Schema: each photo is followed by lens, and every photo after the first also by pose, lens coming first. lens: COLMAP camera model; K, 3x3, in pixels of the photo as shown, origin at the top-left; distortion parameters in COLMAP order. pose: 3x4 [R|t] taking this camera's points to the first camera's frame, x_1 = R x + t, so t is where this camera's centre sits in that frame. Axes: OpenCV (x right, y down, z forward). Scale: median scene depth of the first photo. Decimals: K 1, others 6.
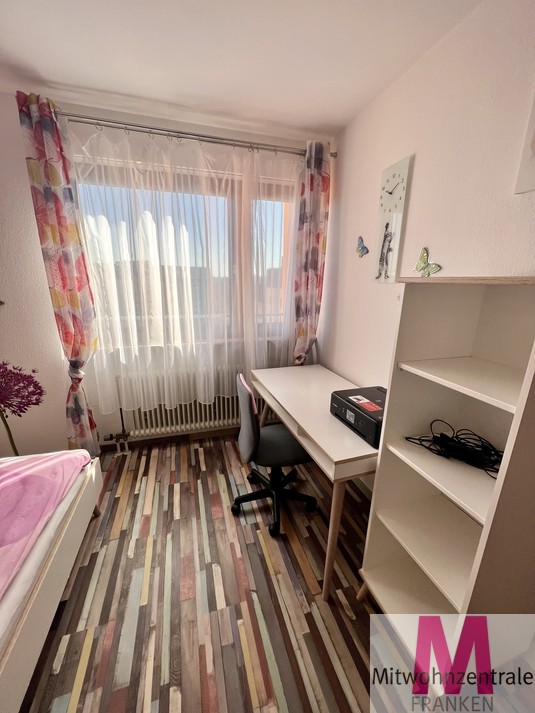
lens RADIAL K [[284.3, 0, 267.0], [0, 284.3, 356.1], [0, 0, 1]] dist [-0.000390, 0.000126]
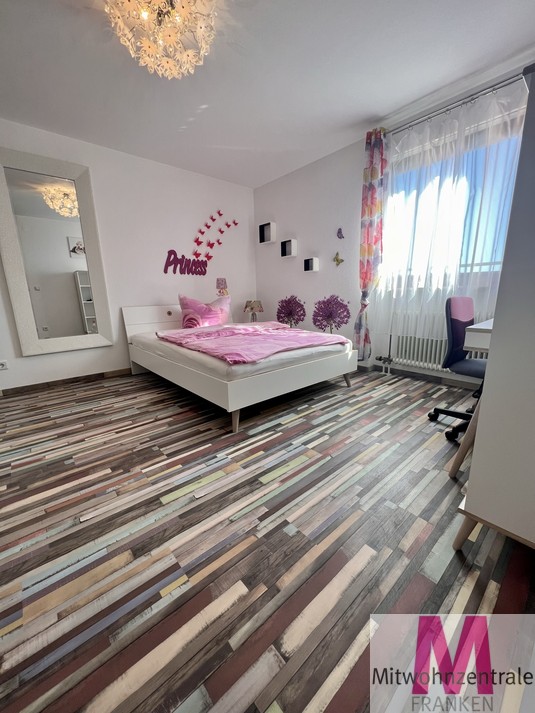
lens RADIAL K [[284.3, 0, 267.0], [0, 284.3, 356.1], [0, 0, 1]] dist [-0.000390, 0.000126]
pose [[0.409170, 0.173519, -0.895807, 0.570852], [-0.210721, 0.973183, 0.092258, 0.329060], [0.887793, 0.151016, 0.434762, -0.107878]]
